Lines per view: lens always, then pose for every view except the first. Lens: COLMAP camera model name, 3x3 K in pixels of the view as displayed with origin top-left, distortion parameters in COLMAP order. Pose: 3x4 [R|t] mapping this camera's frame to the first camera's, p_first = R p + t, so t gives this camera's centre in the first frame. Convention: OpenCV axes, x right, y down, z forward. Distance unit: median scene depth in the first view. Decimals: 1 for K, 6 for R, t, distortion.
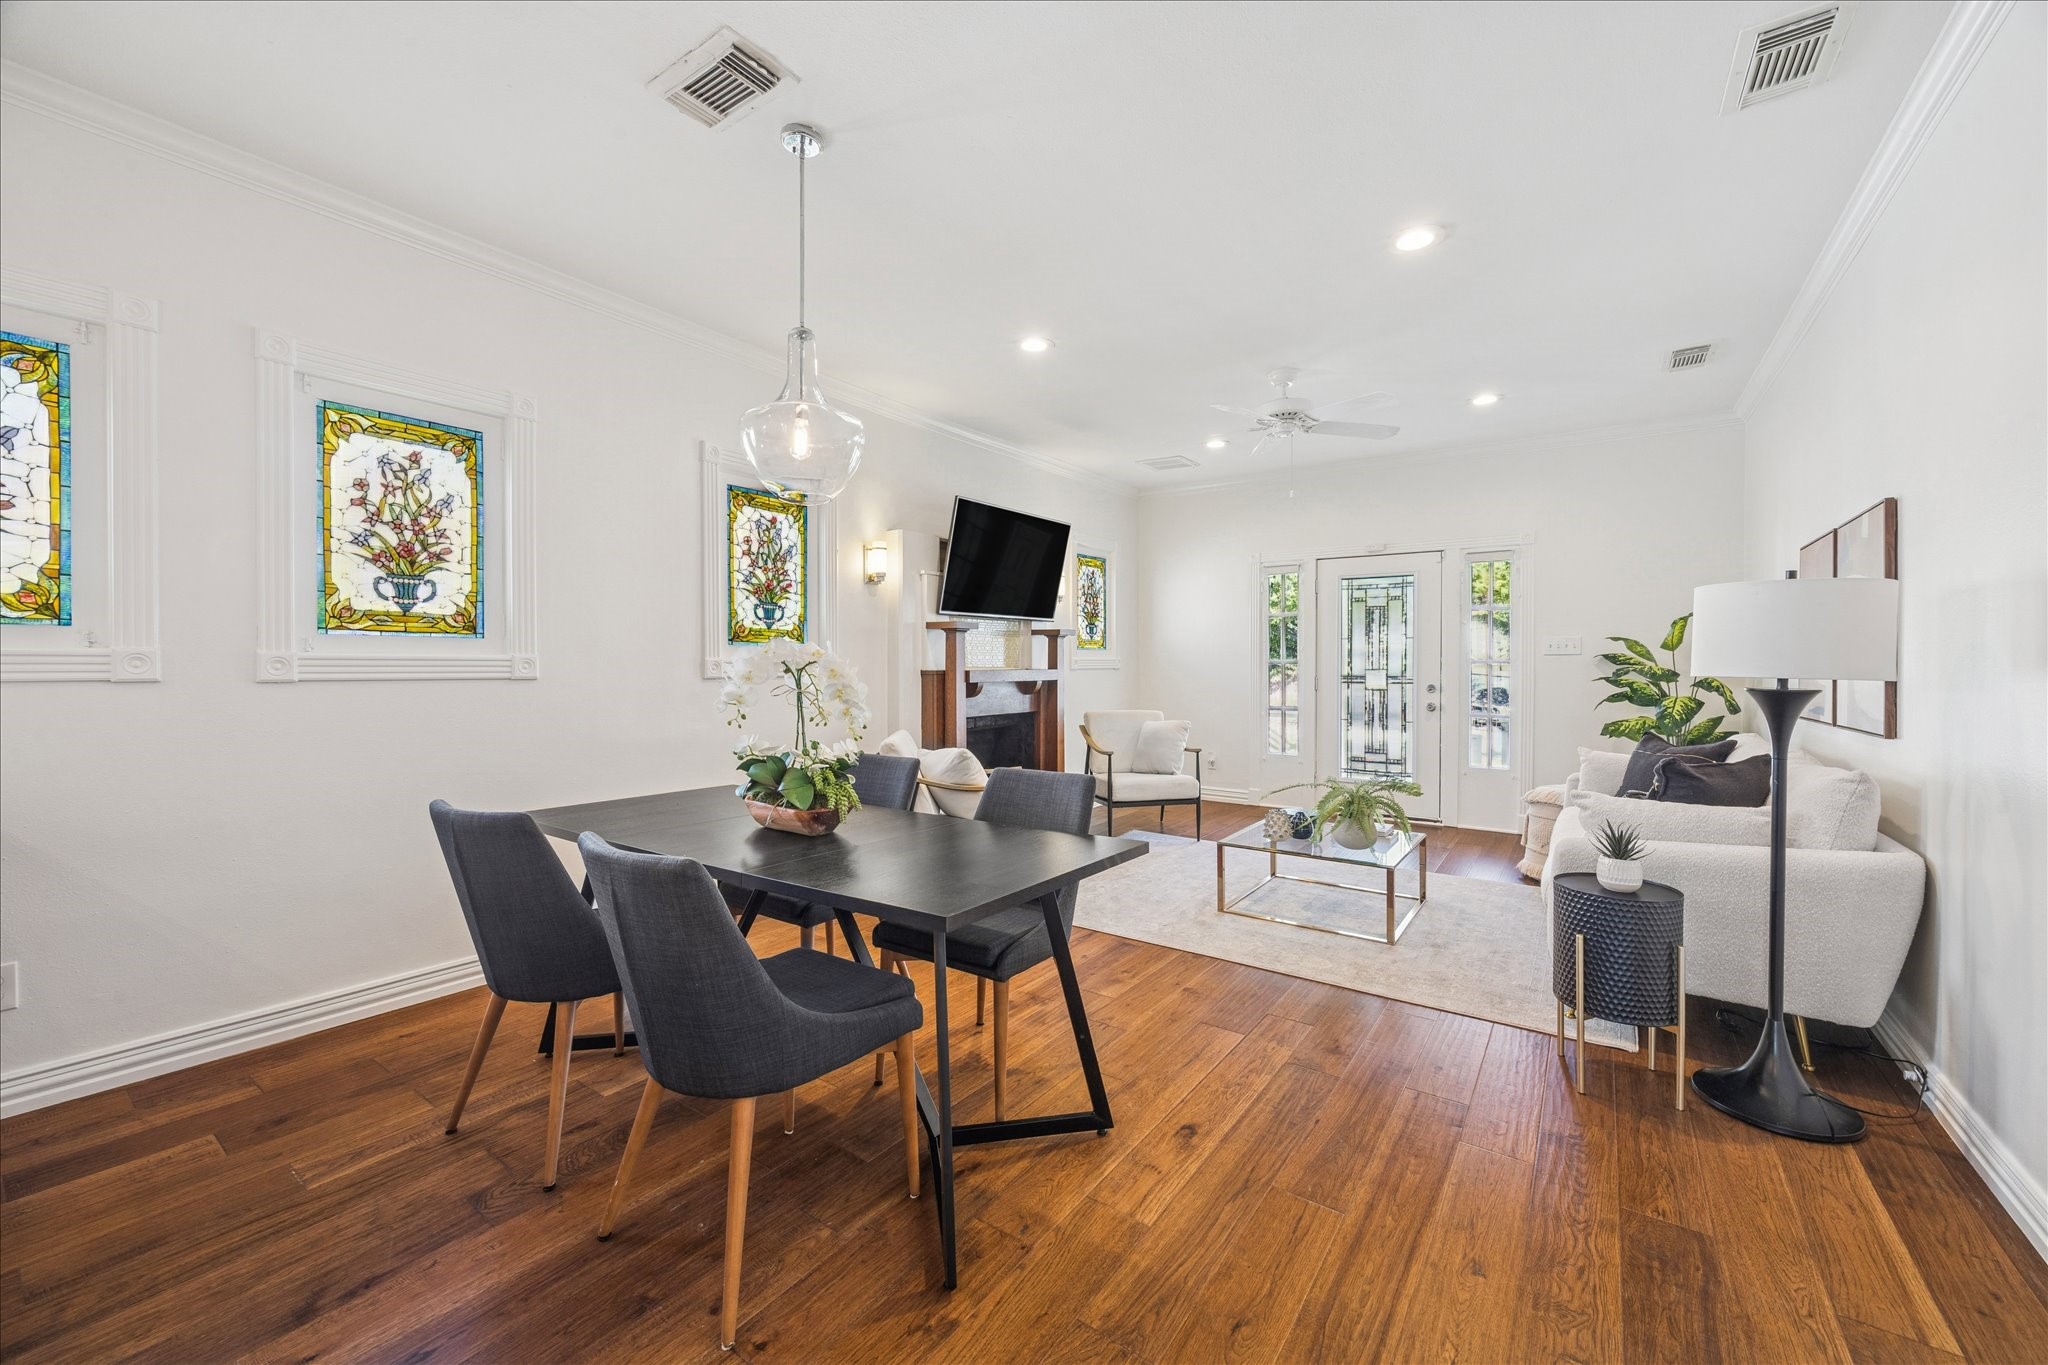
lens RADIAL K [[785.1, 0, 1029.0], [0, 785.1, 671.7], [0, 0, 1]] dist [-0.000684, 0.000042]
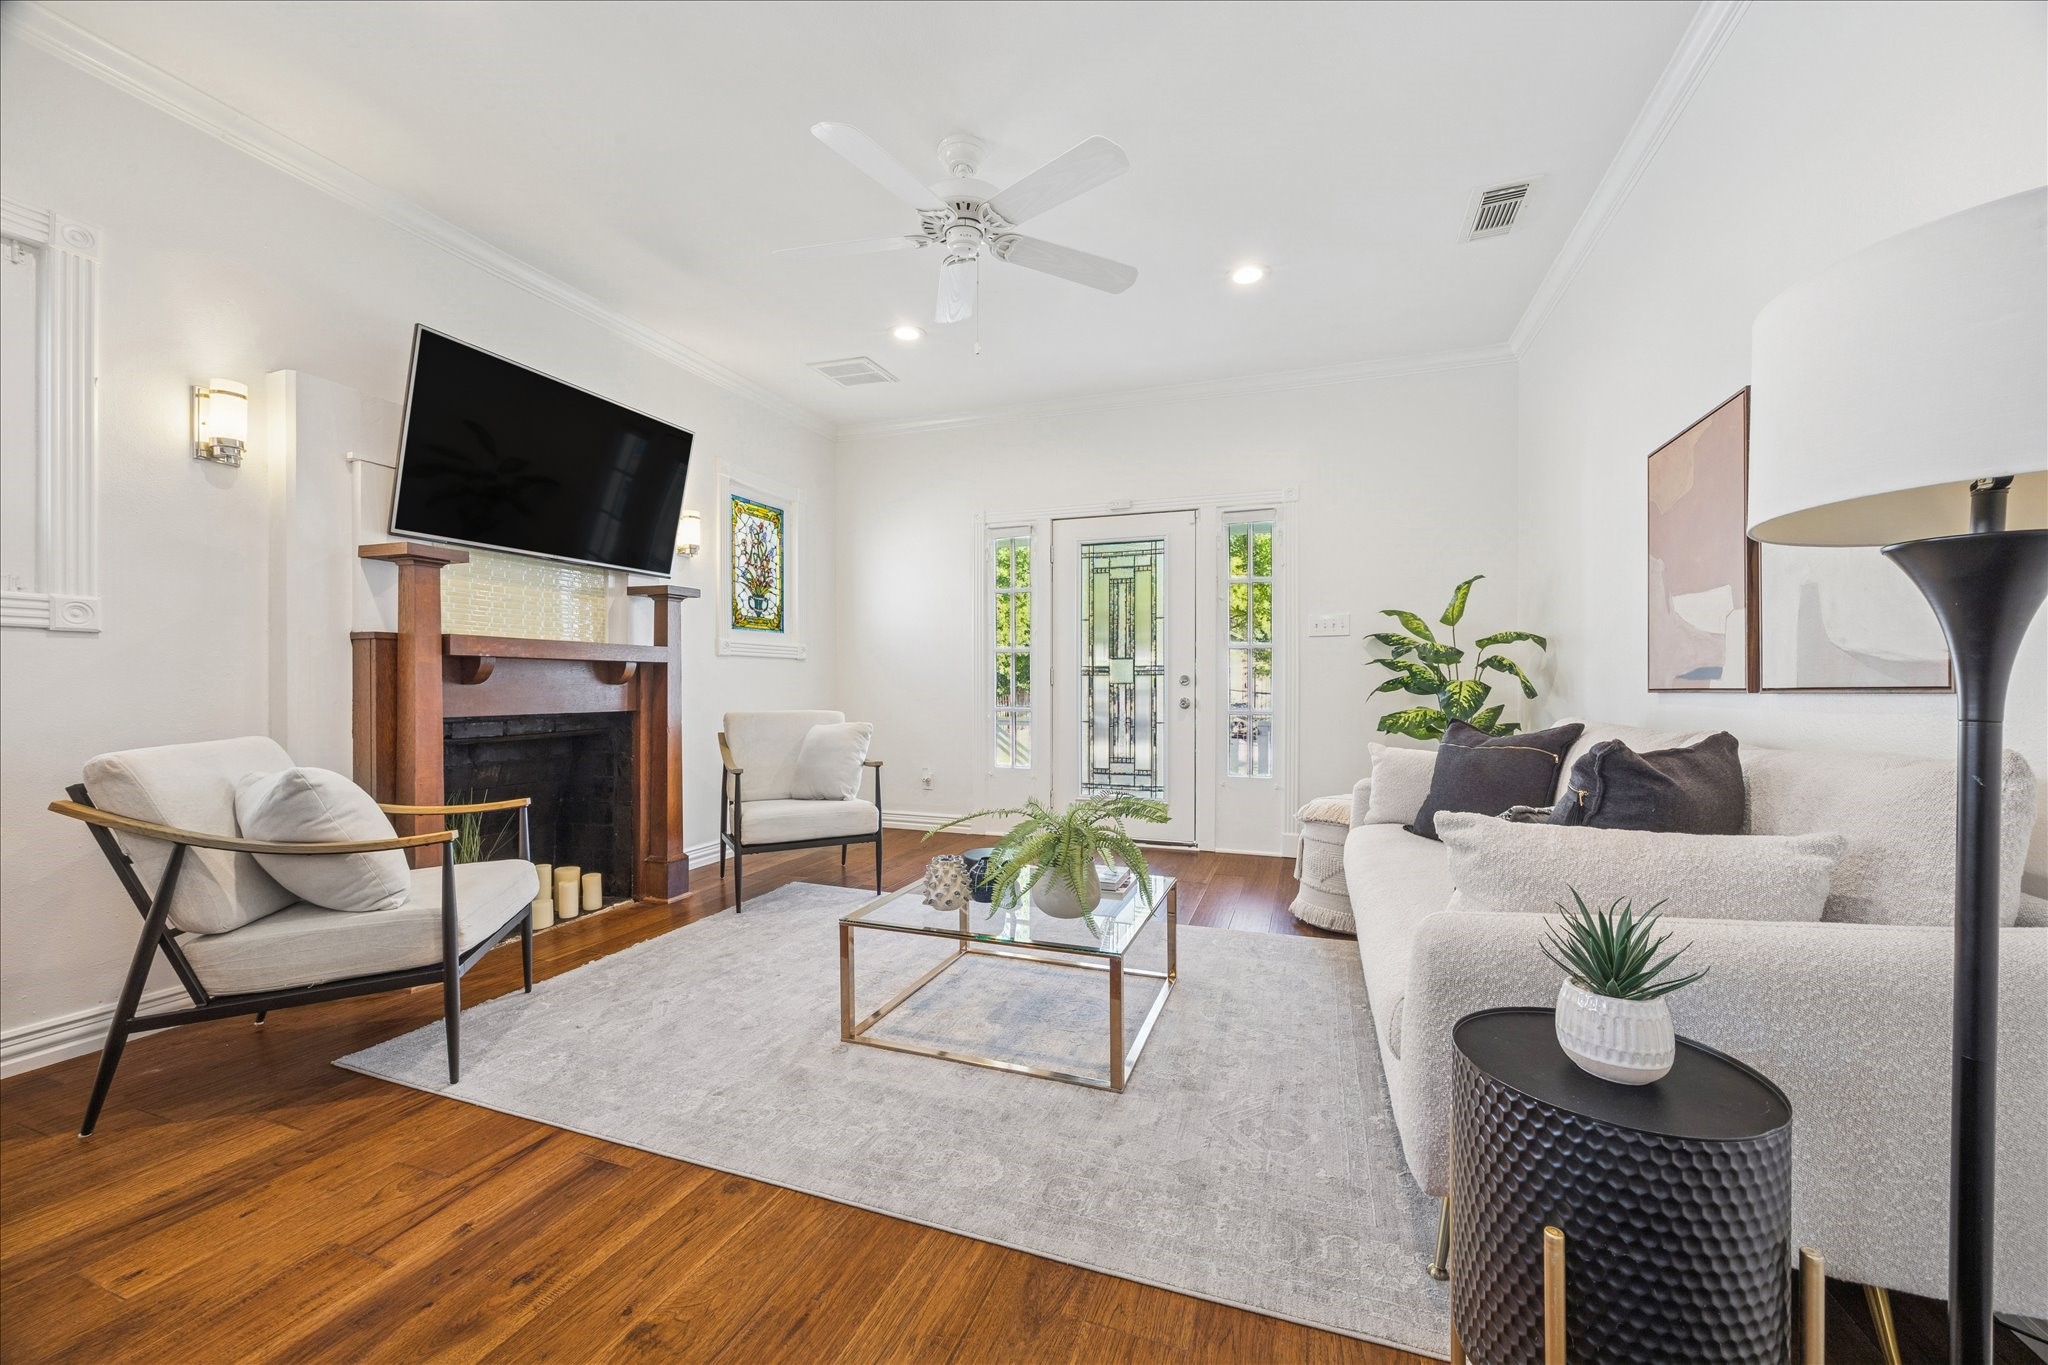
lens RADIAL K [[773.6, 0, 1020.8], [0, 773.6, 688.4], [0, 0, 1]] dist [-0.000569, -0.000044]
pose [[0.966220, -0.001524, 0.257713, 0.180701], [0.003787, 0.999959, -0.008285, 0.044266], [-0.257690, 0.008981, 0.966186, 0.343600]]
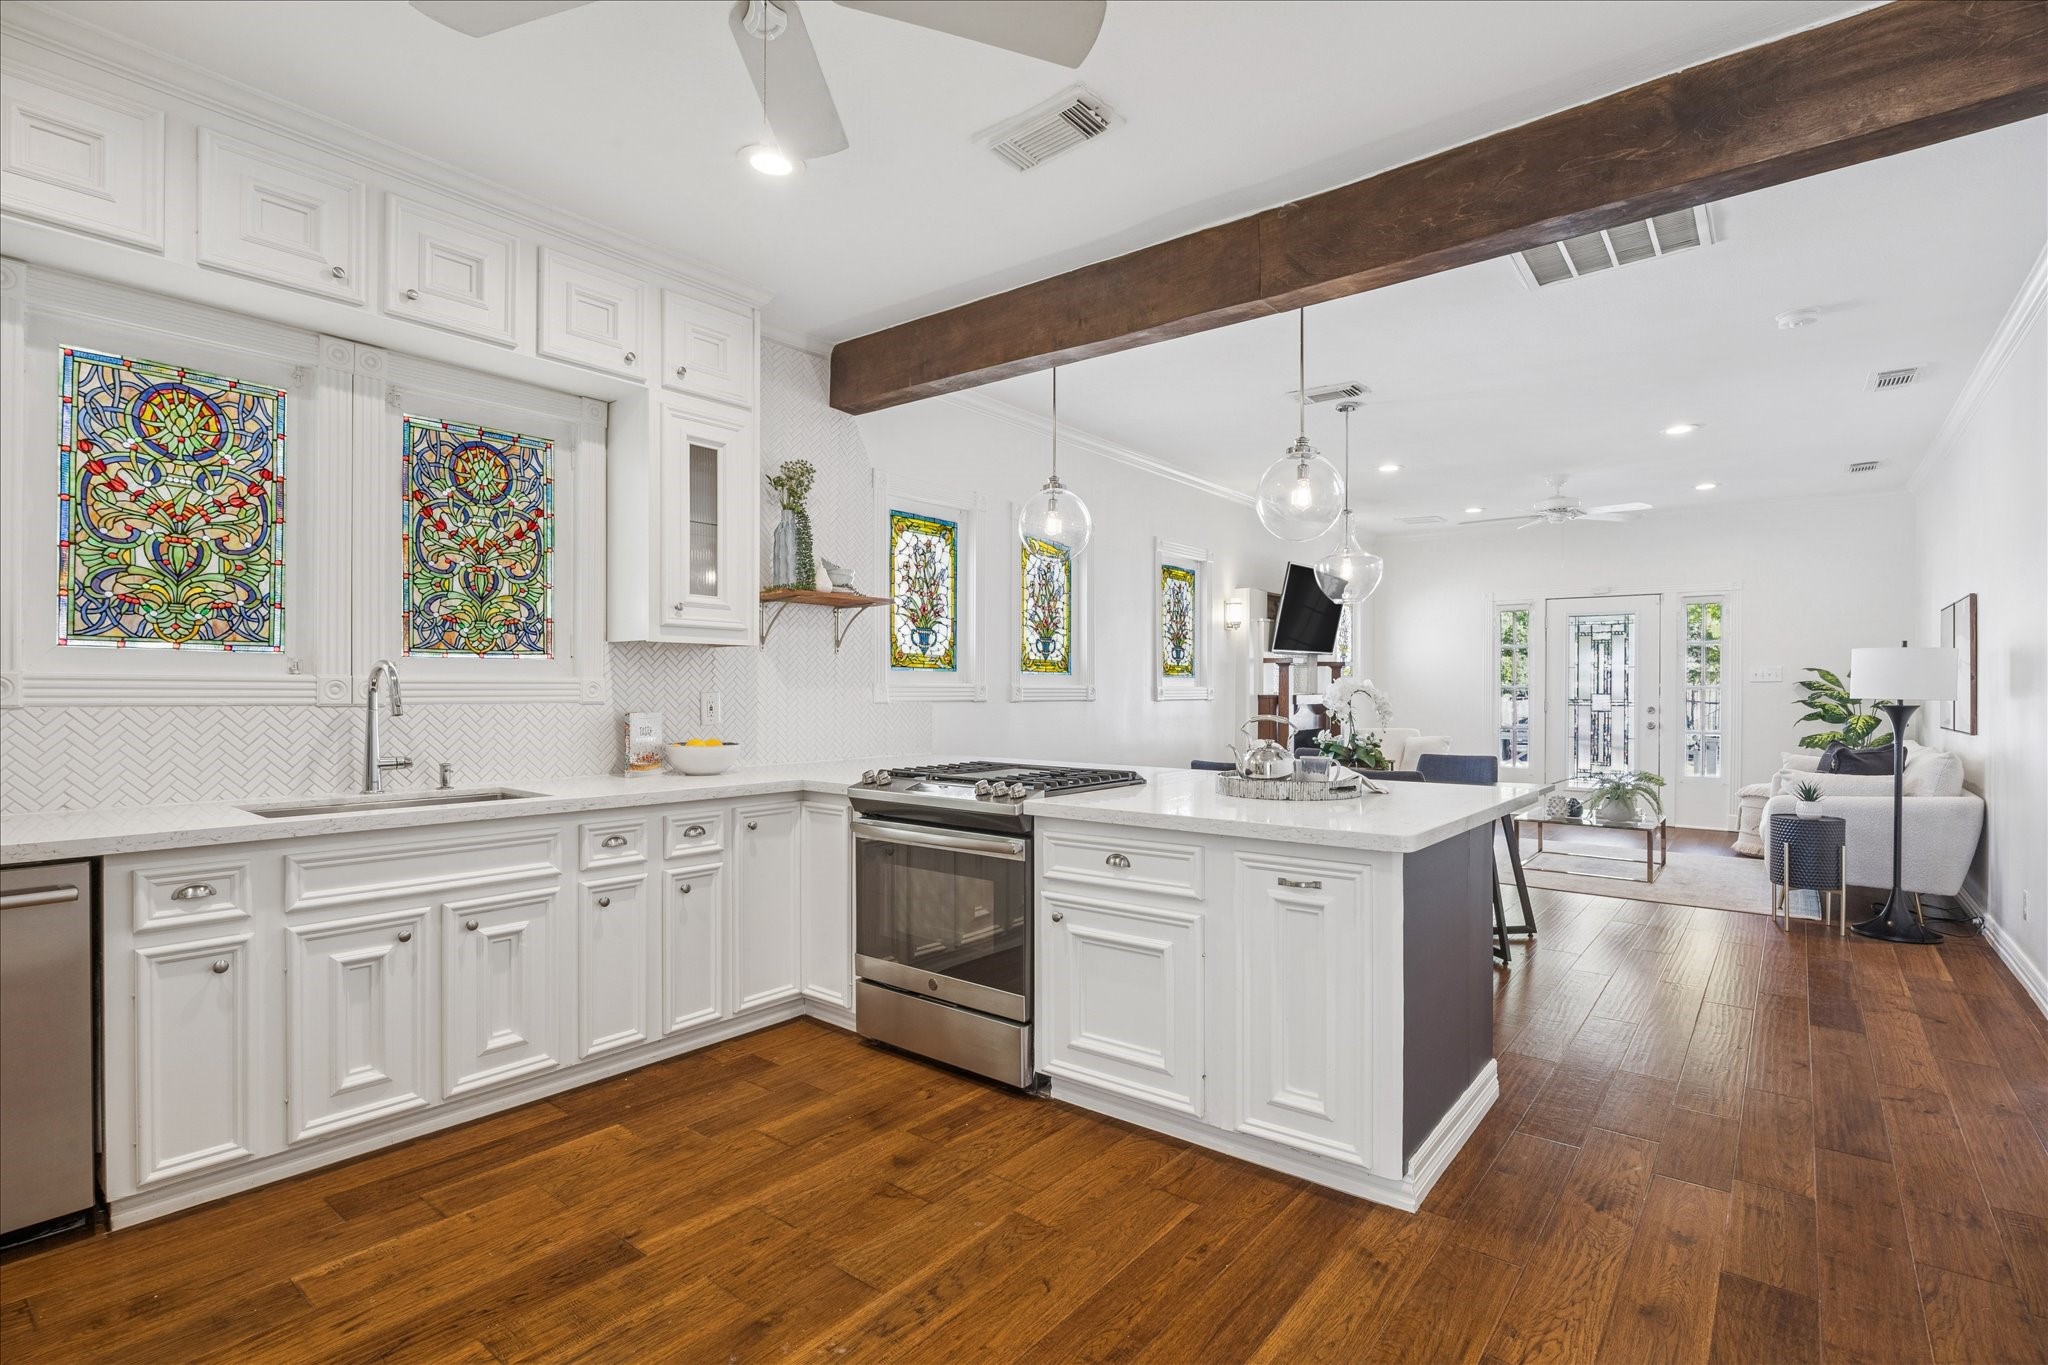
lens RADIAL K [[965.2, 0, 1029.8], [0, 965.2, 698.6], [0, 0, 1]] dist [-0.008831, -0.000239]
pose [[0.998923, -0.001238, -0.046381, -0.438027], [0.001273, 0.999999, 0.000733, 0.002001], [0.046380, -0.000791, 0.998924, -0.603429]]
